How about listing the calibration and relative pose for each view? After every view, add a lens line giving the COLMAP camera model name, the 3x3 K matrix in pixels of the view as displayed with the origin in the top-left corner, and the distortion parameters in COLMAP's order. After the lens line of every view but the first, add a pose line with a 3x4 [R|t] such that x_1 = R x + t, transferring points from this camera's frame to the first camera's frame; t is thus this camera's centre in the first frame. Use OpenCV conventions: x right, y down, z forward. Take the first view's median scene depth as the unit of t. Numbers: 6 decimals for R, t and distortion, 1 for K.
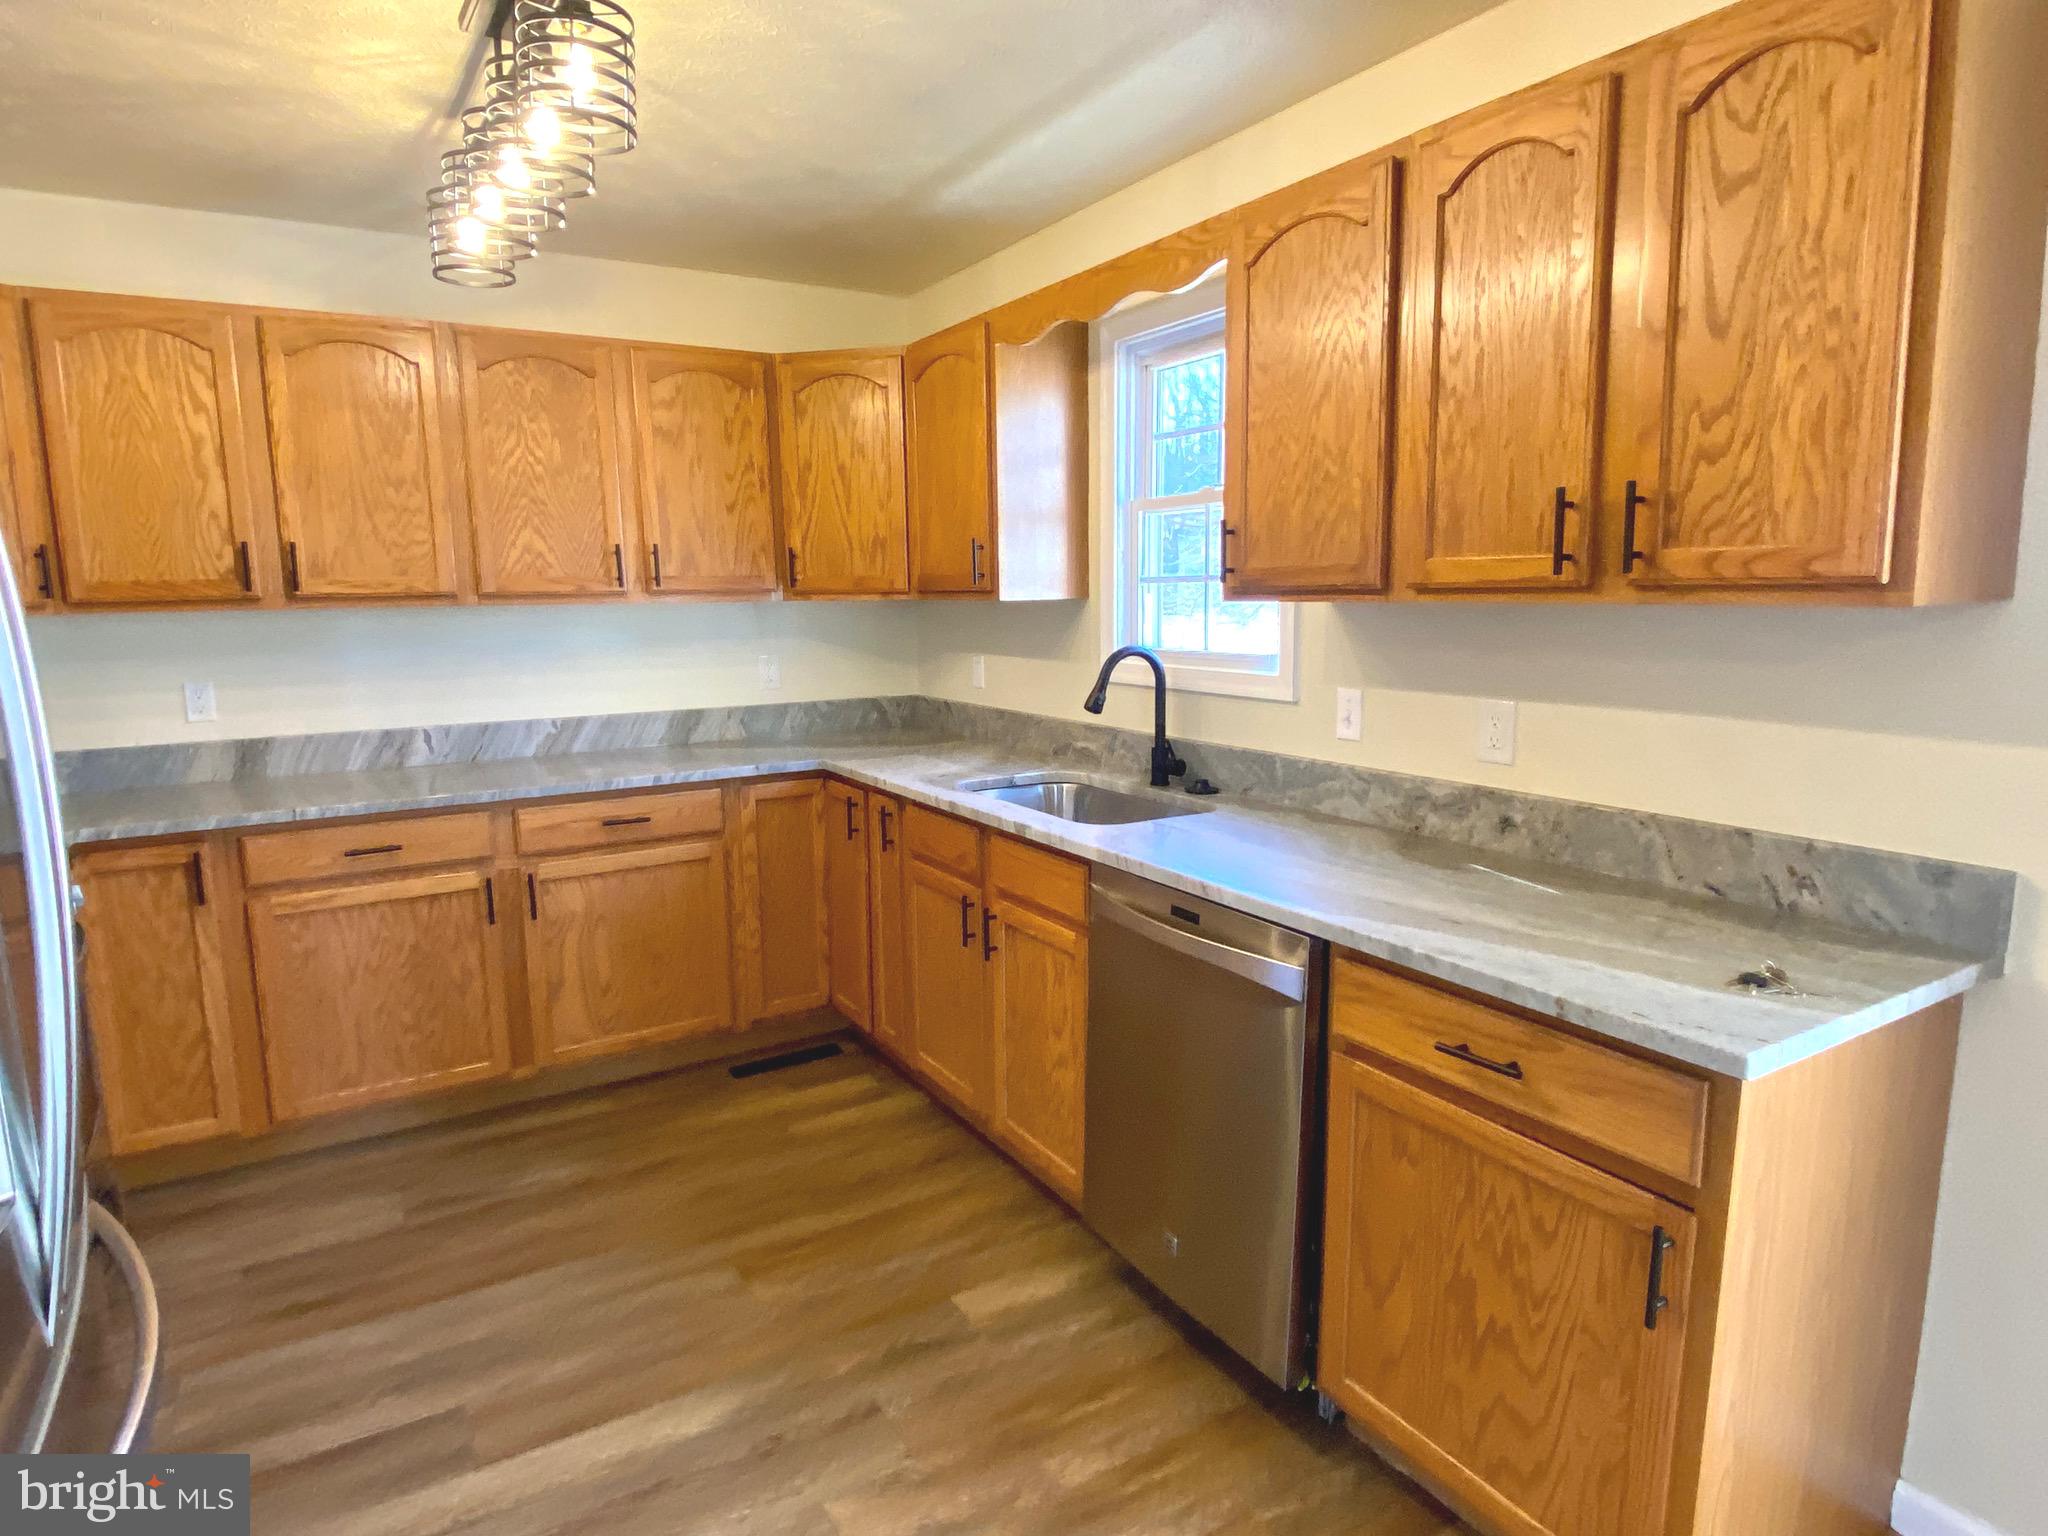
lens RADIAL K [[1145.5, 0, 1027.4], [0, 1145.5, 764.2], [0, 0, 1]] dist [0.053079, -0.048615]
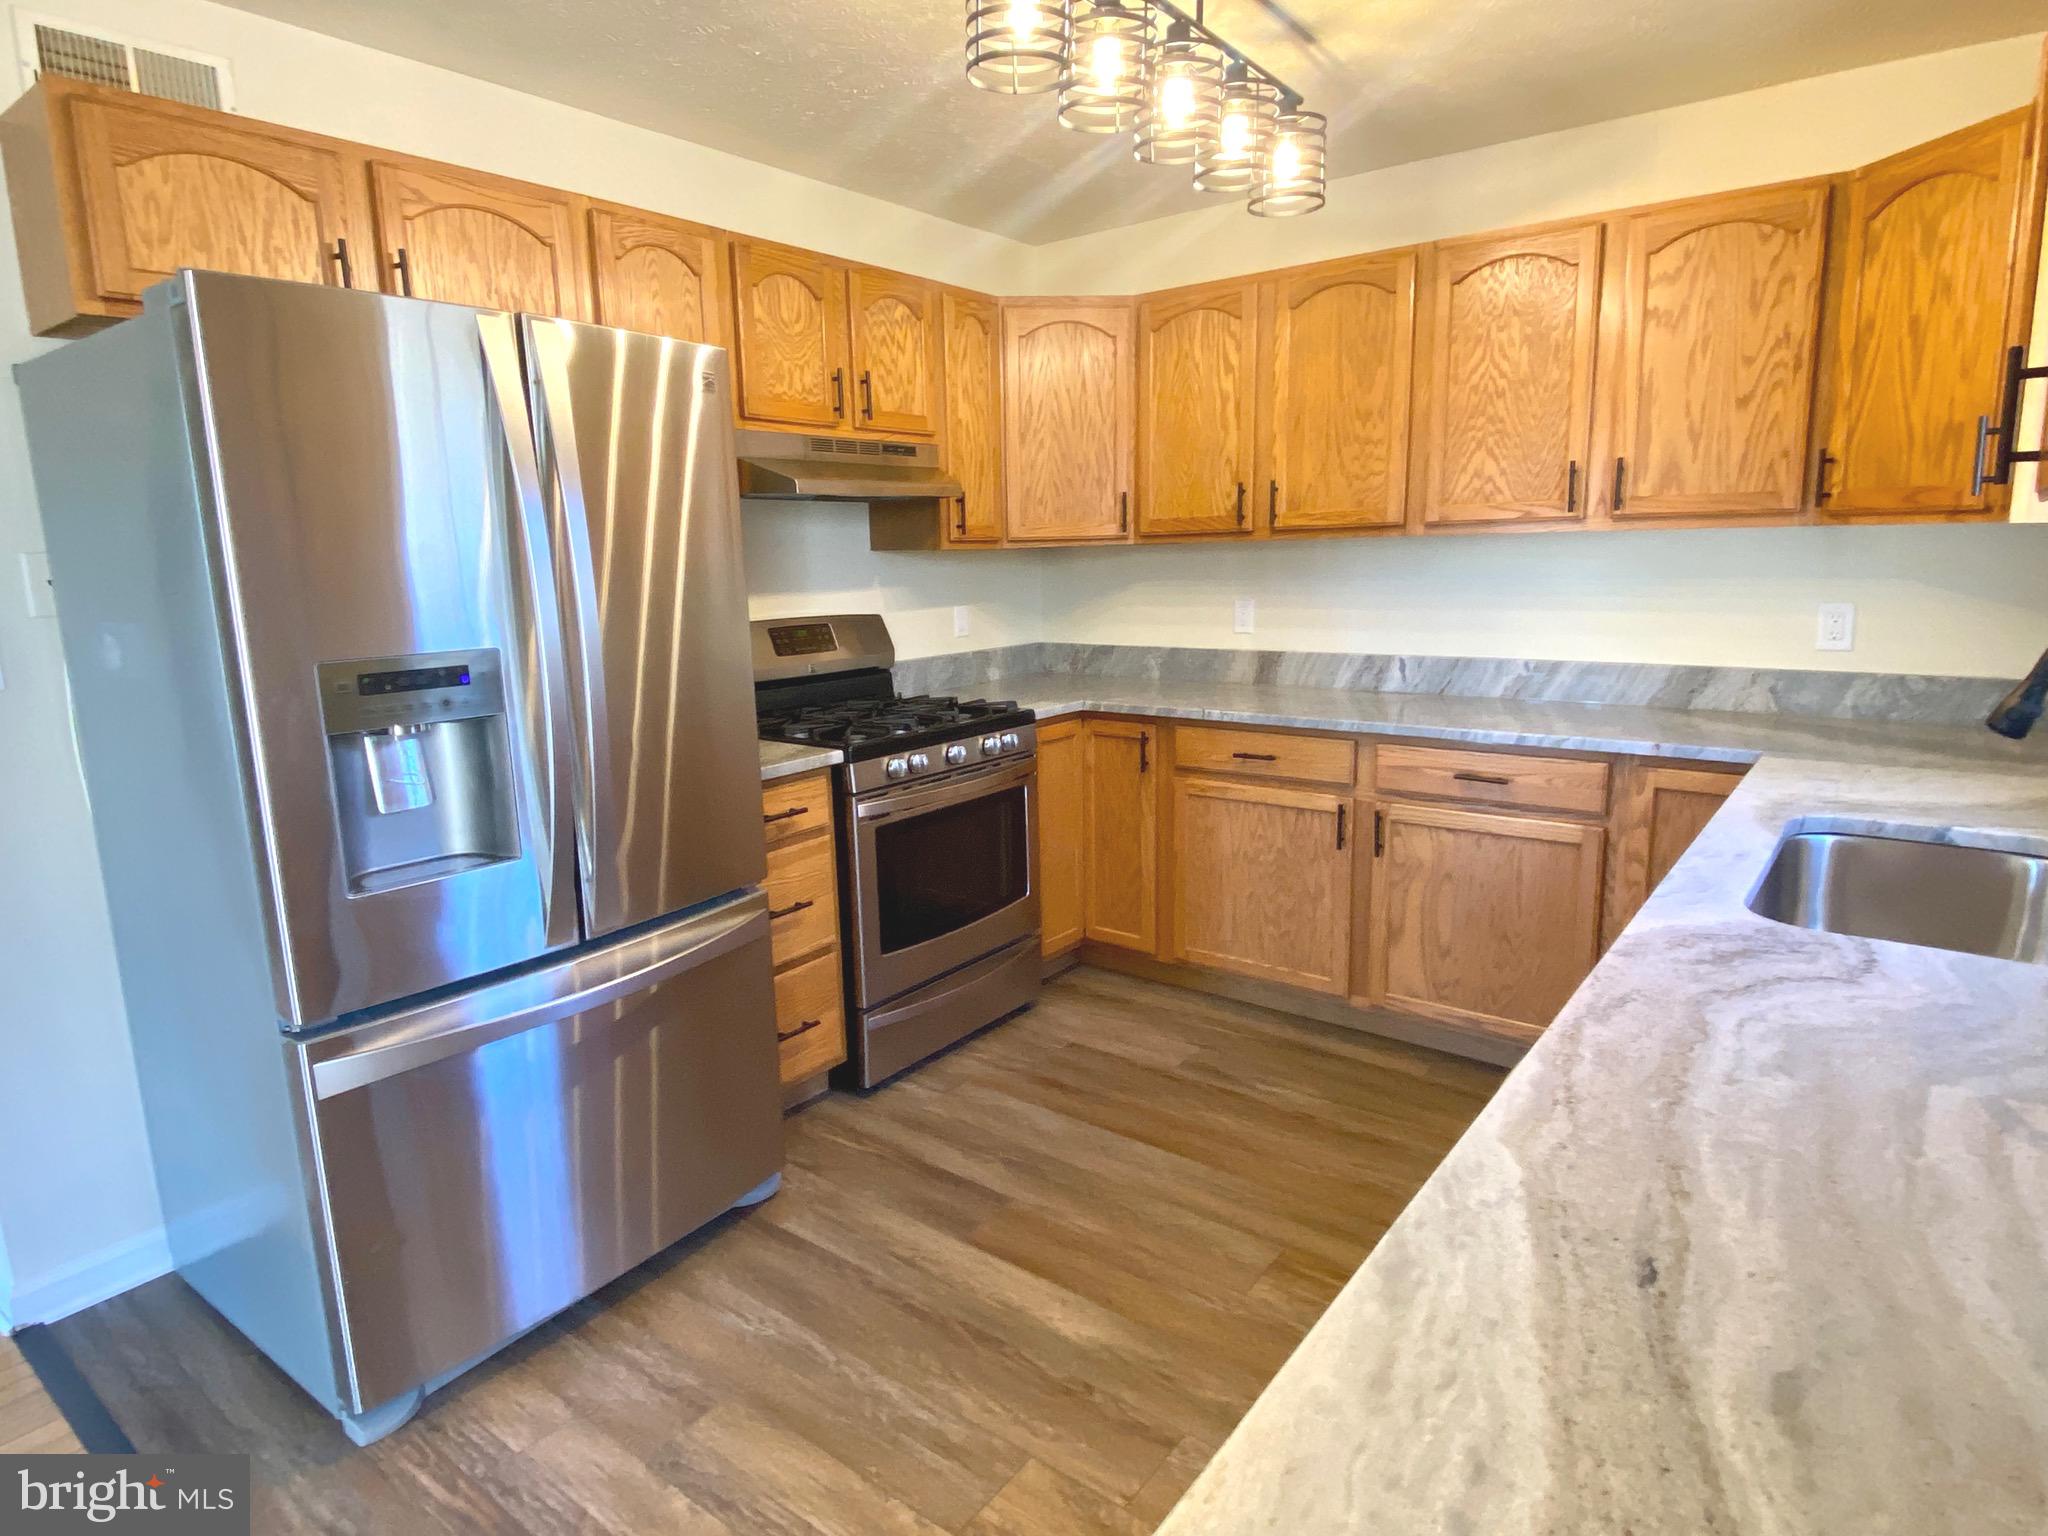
lens RADIAL K [[1161.1, 0, 1024.7], [0, 1161.1, 773.3], [0, 0, 1]] dist [0.067746, -0.068013]
pose [[0.365428, 0.187245, -0.911813, 0.349242], [-0.127366, 0.980404, 0.150286, -0.045812], [0.922085, 0.061215, 0.382115, 0.322753]]
